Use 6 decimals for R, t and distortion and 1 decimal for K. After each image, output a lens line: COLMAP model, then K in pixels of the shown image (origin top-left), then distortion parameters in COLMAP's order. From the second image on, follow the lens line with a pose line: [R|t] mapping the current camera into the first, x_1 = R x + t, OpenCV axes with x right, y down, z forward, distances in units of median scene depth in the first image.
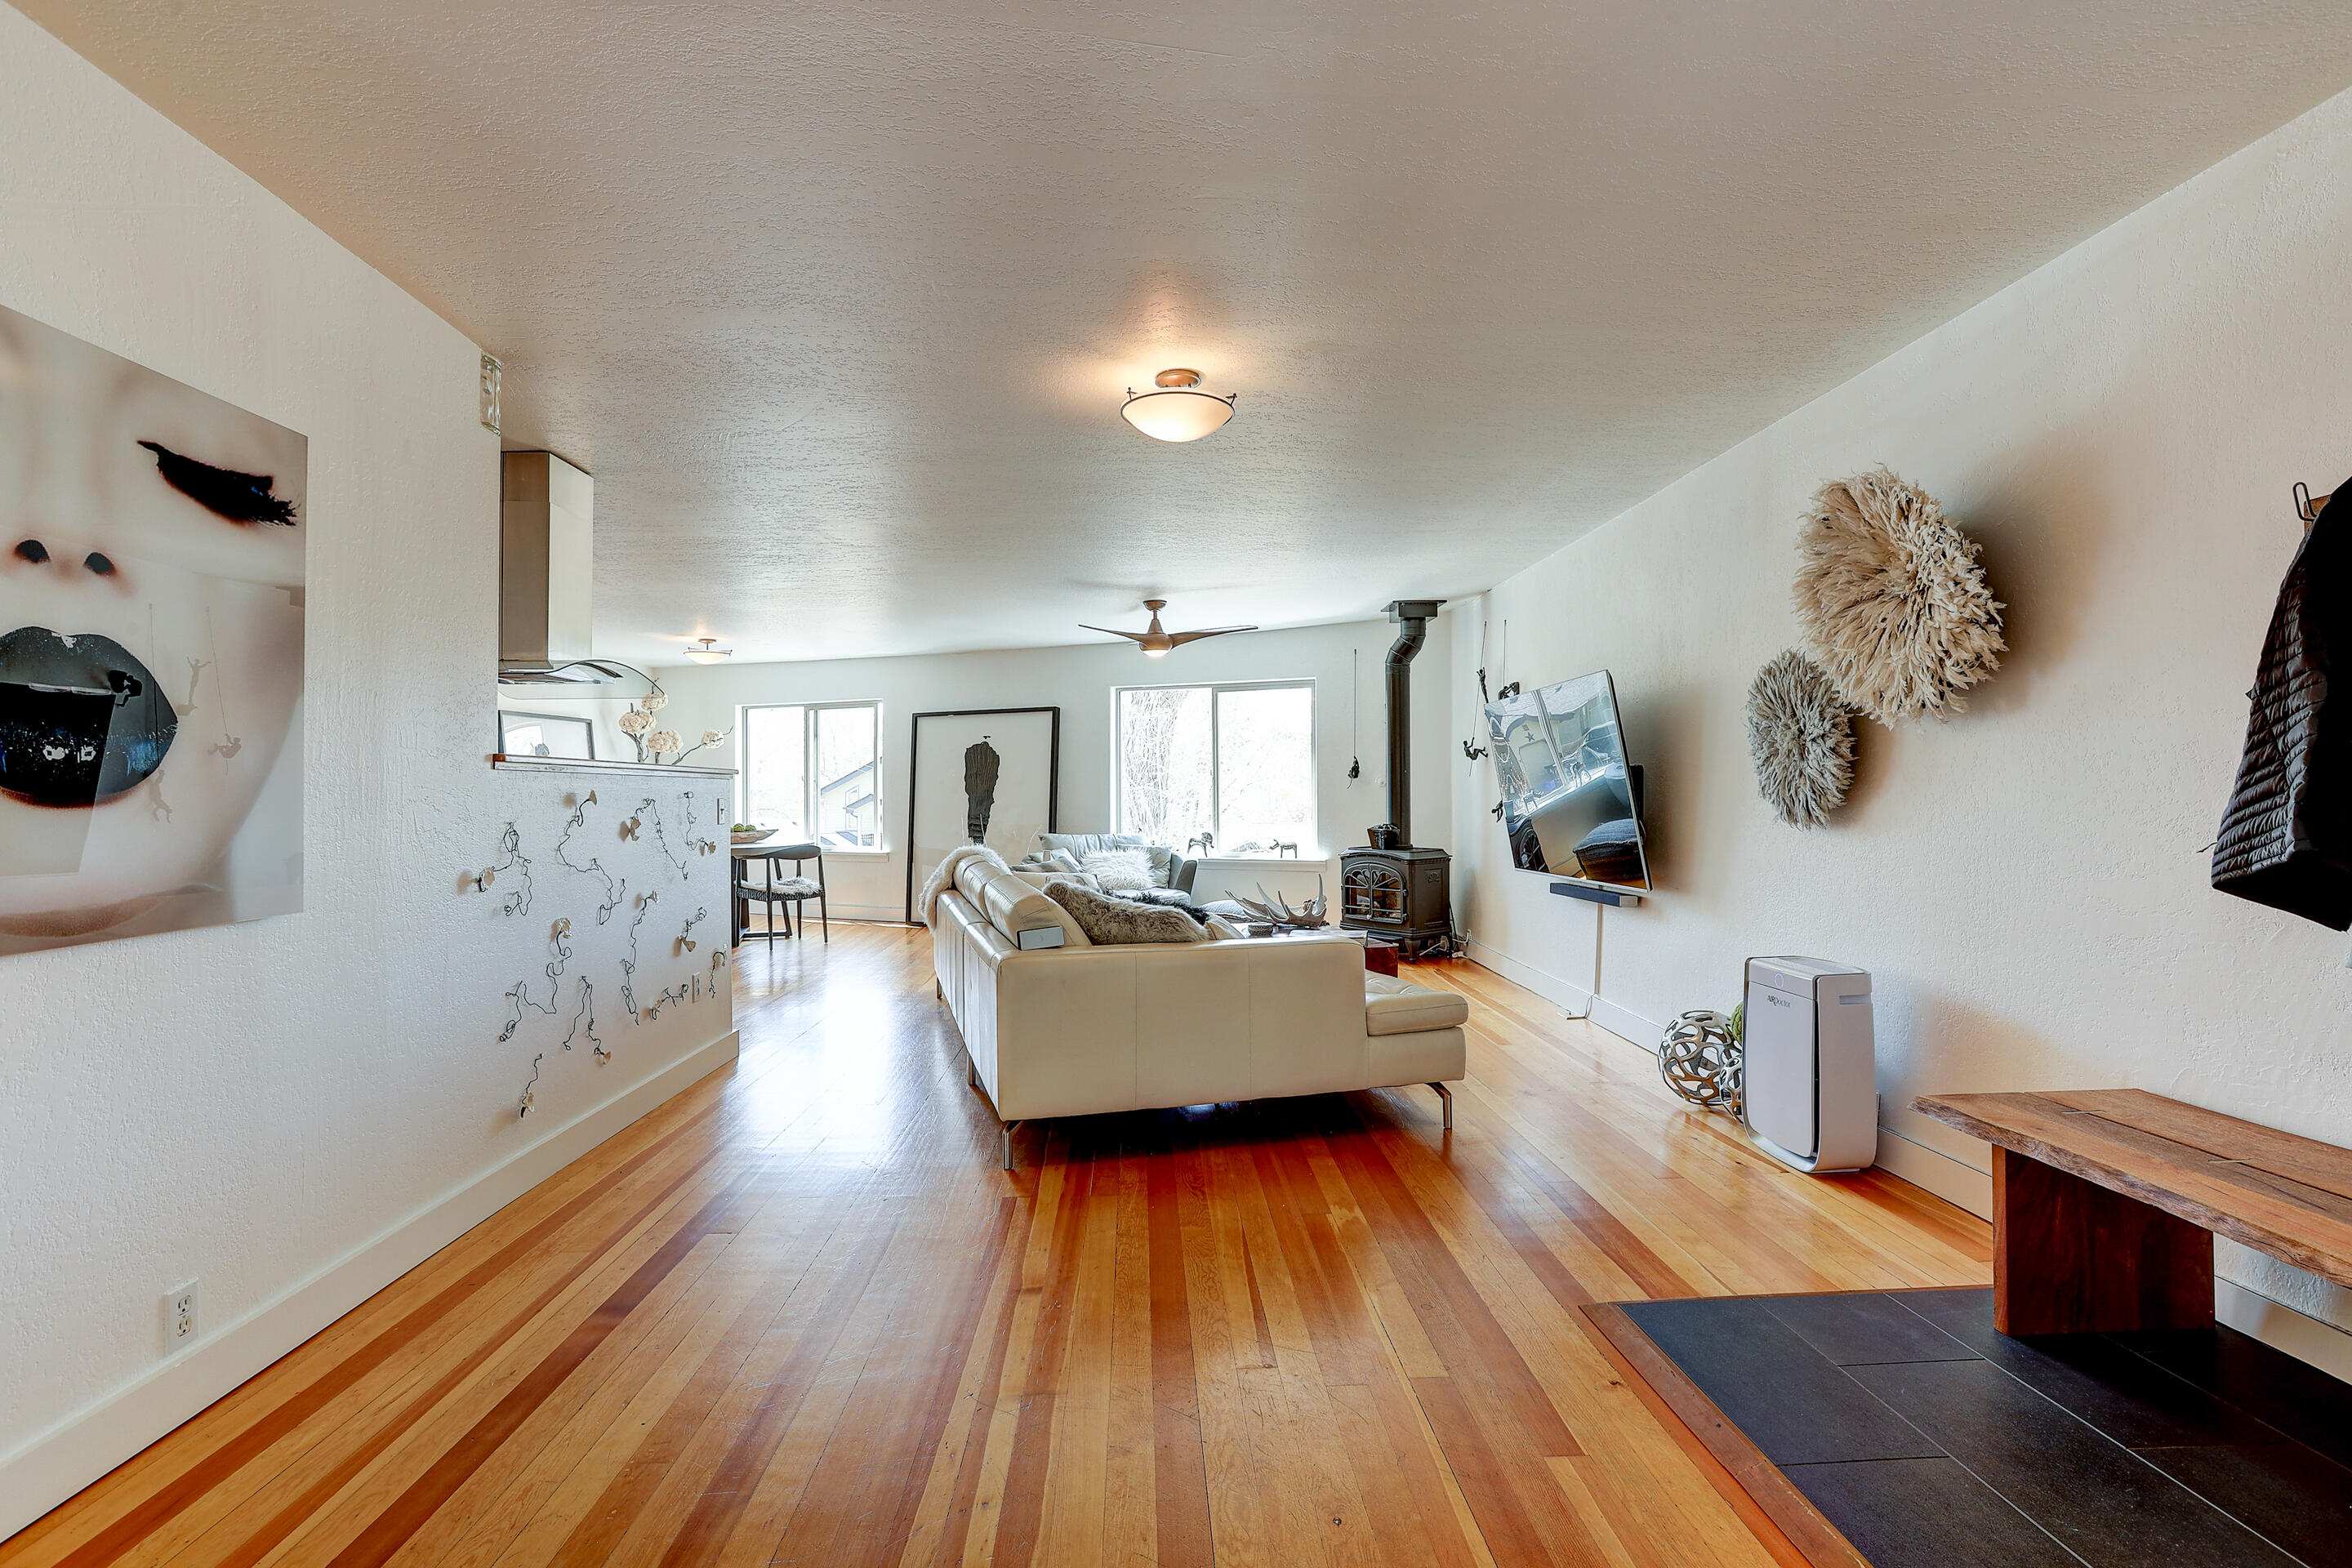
lens RADIAL K [[1123.5, 0, 1190.6], [0, 1123.5, 789.3], [0, 0, 1]] dist [-0.017614, 0.003782]
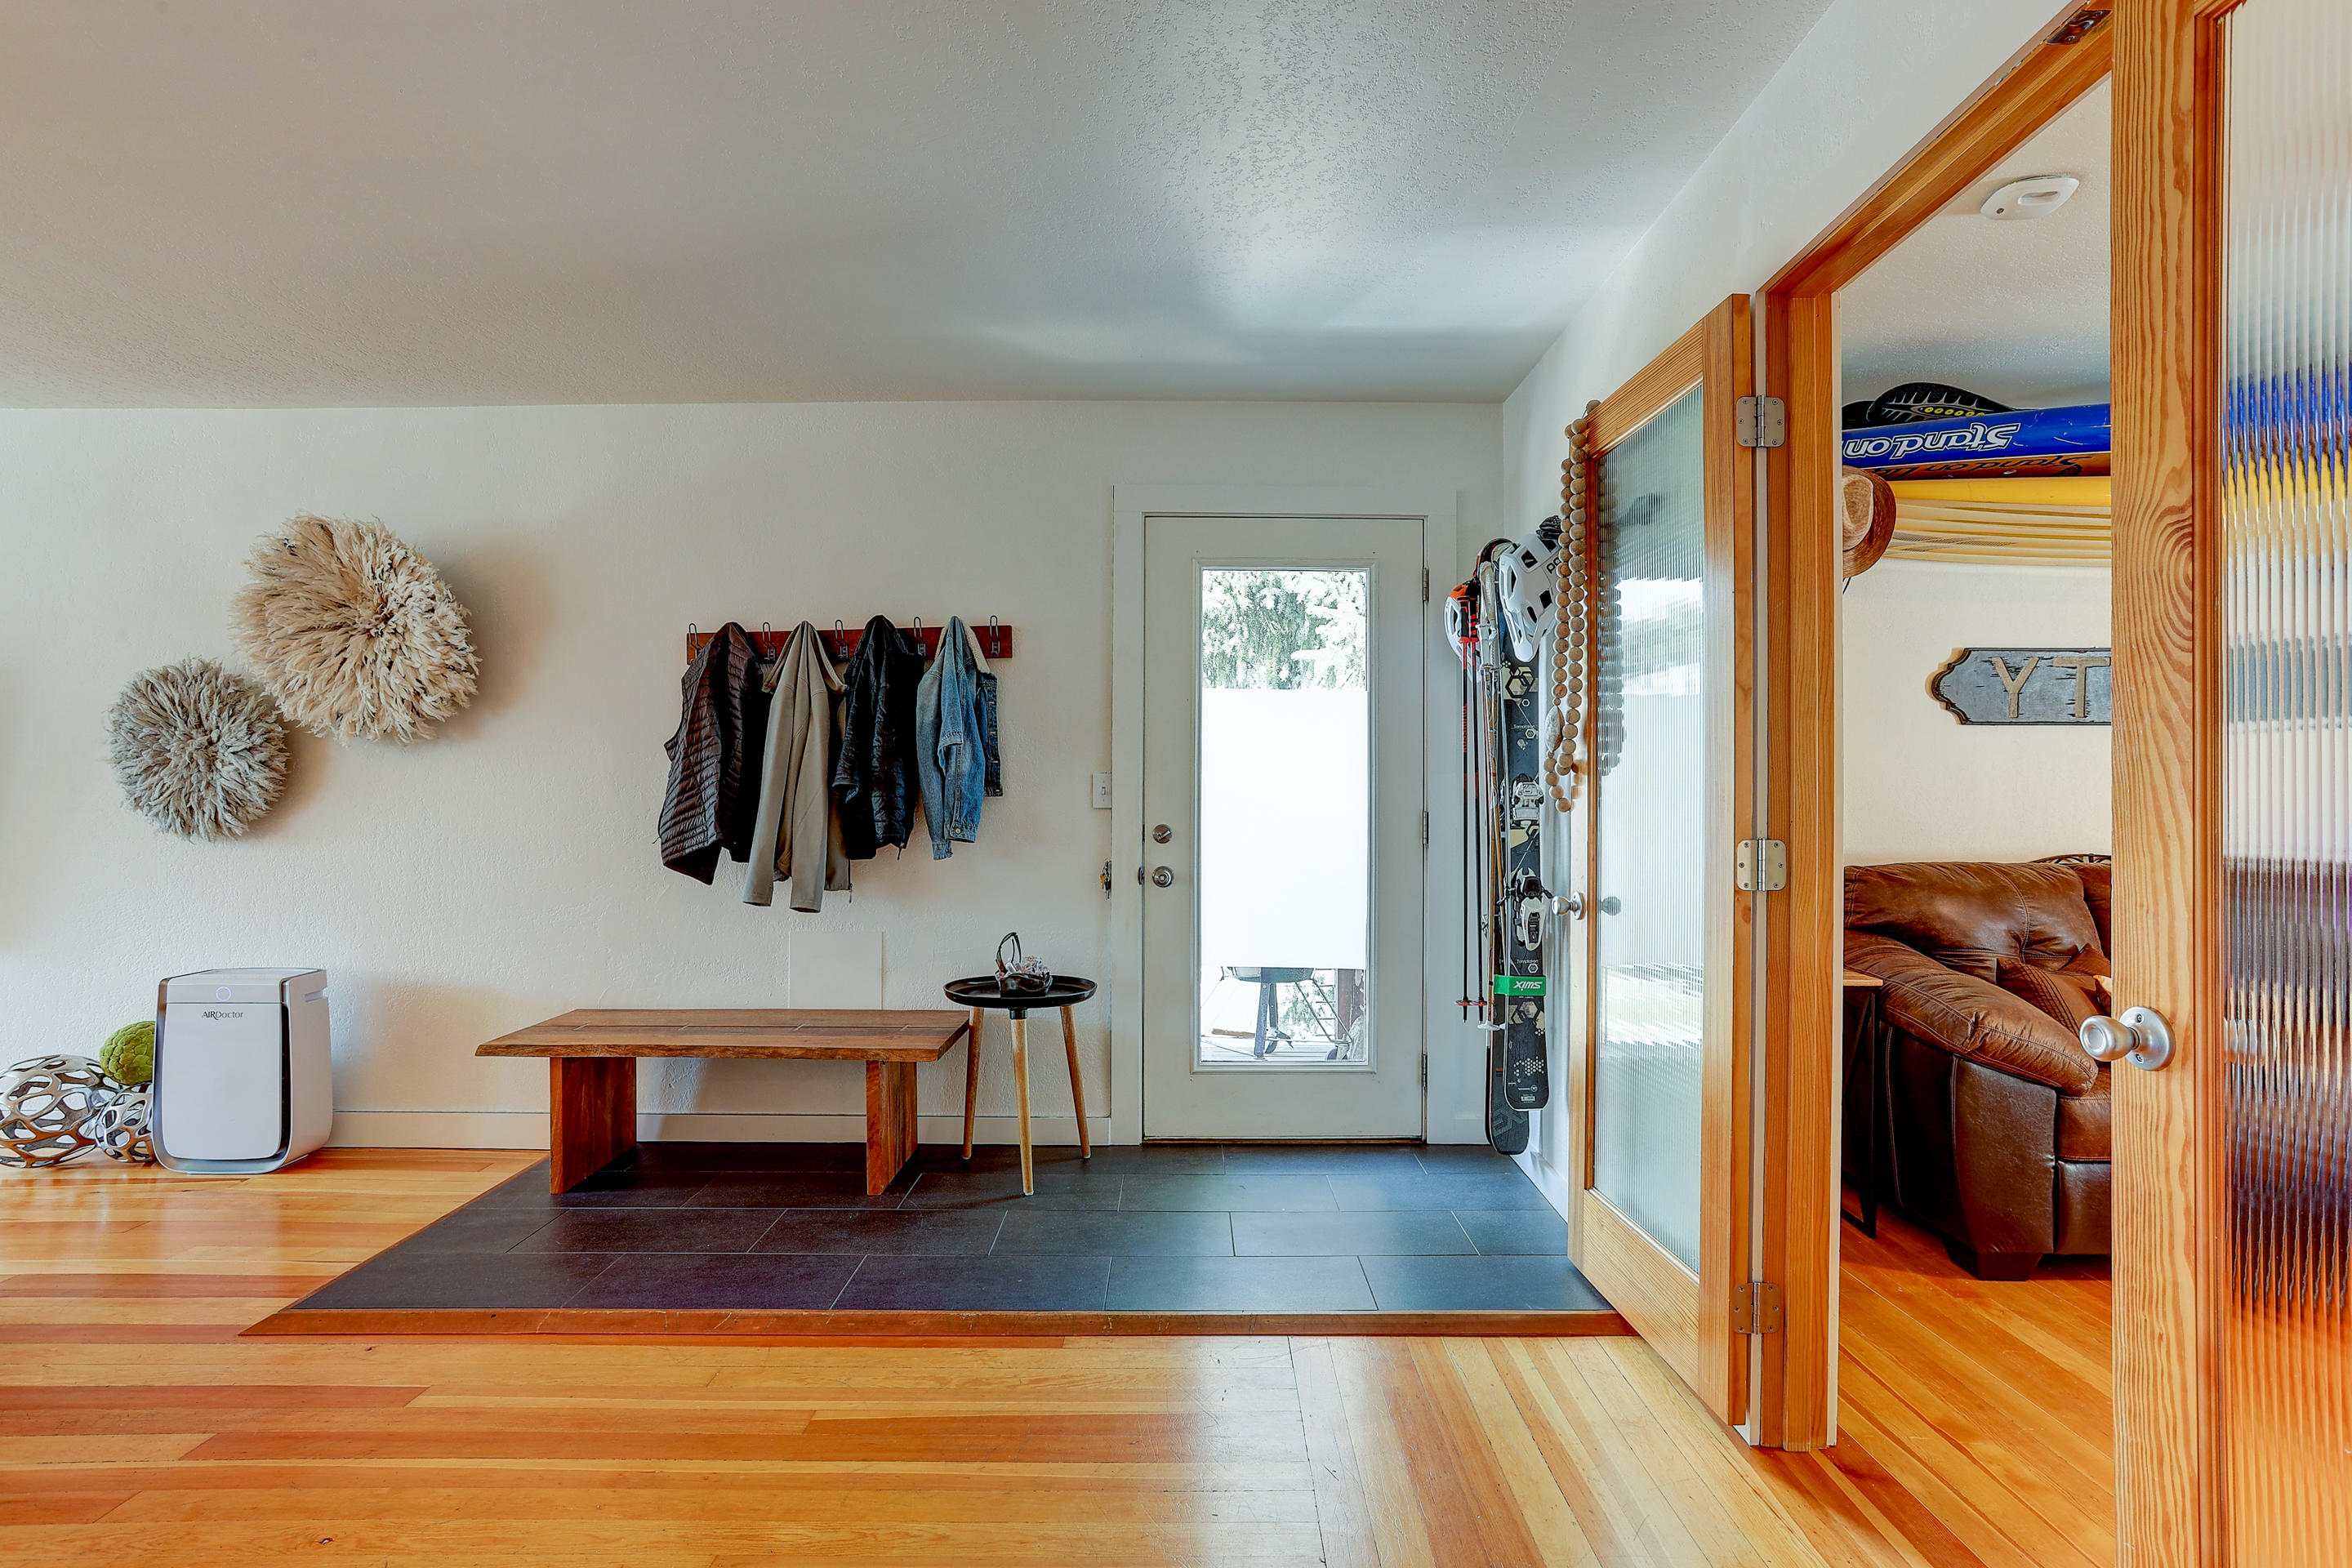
lens RADIAL K [[1123.5, 0, 1182.0], [0, 1123.5, 795.4], [0, 0, 1]] dist [-0.017614, 0.003782]
pose [[0.053027, 0.009657, 0.998546, -0.438730], [-0.005784, 0.999939, -0.009364, -0.000789], [-0.998576, -0.005279, 0.053079, 0.102933]]
